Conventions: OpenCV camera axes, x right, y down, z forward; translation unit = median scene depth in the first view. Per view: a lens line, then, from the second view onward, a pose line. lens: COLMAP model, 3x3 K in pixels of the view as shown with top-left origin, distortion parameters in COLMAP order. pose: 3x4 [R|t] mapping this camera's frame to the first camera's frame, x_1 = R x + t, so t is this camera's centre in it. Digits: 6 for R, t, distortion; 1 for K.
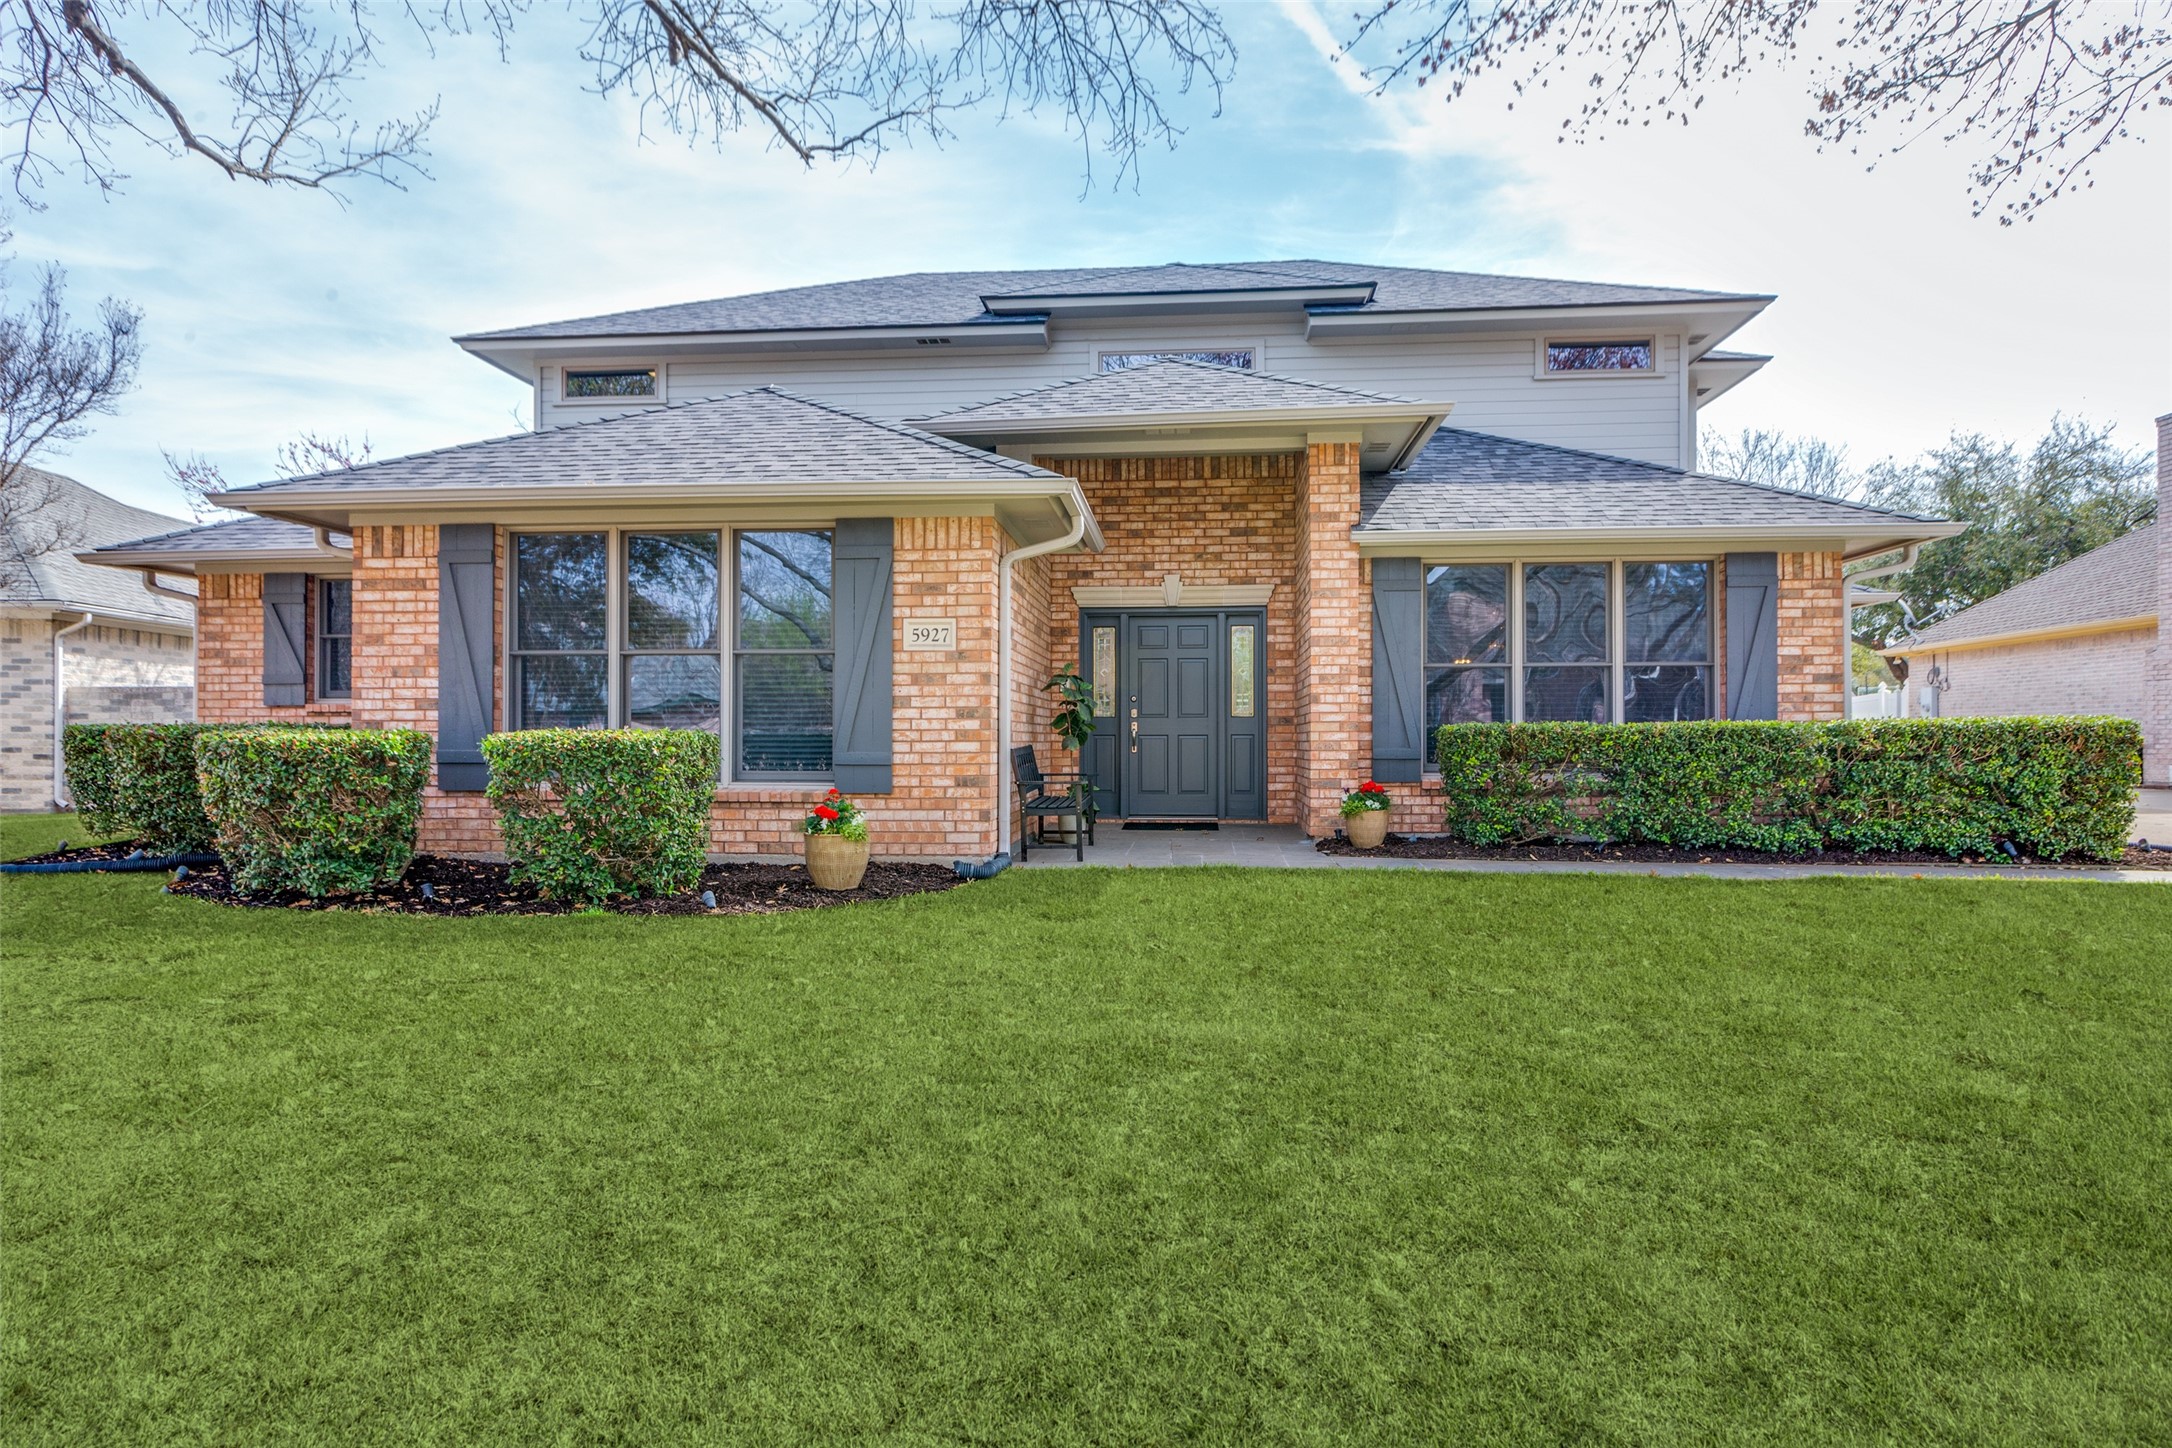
lens RADIAL K [[1051.5, 0, 1080.8], [0, 1051.5, 695.2], [0, 0, 1]] dist [0.001218, 0.000295]
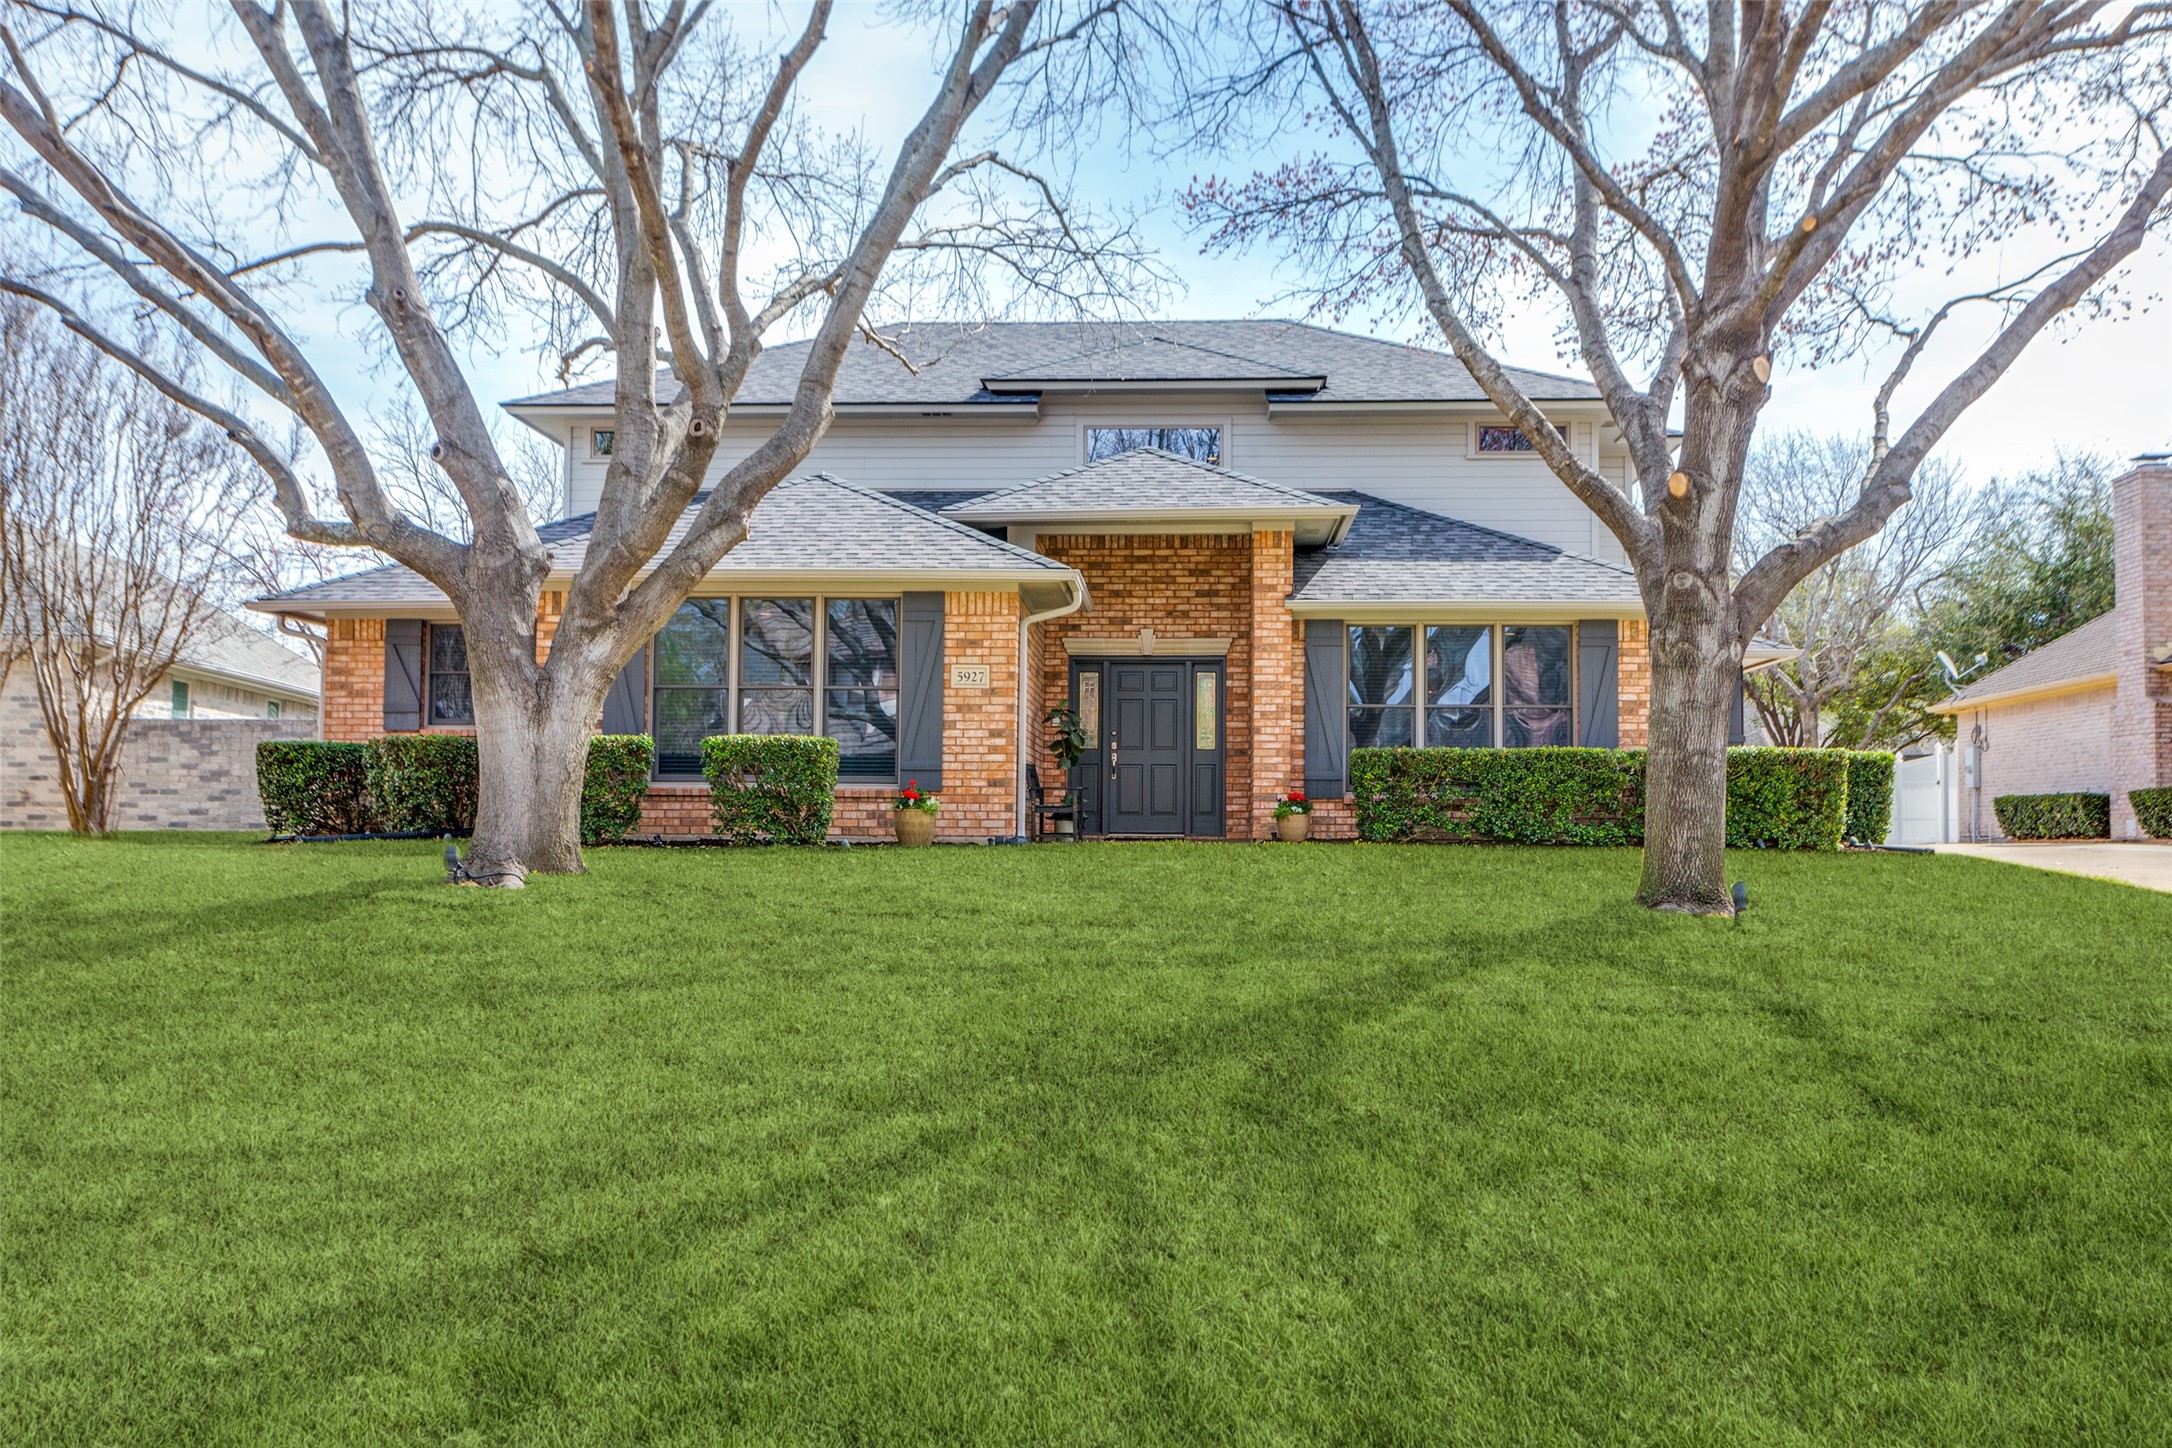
lens RADIAL K [[1049.7, 0, 1113.0], [0, 1049.7, 738.5], [0, 0, 1]] dist [-0.000629, 0.000121]
pose [[0.998566, 0.008094, 0.052925, -0.019135], [-0.008025, 0.999967, -0.001526, 0.016561], [-0.052936, 0.001099, 0.998597, -0.261634]]
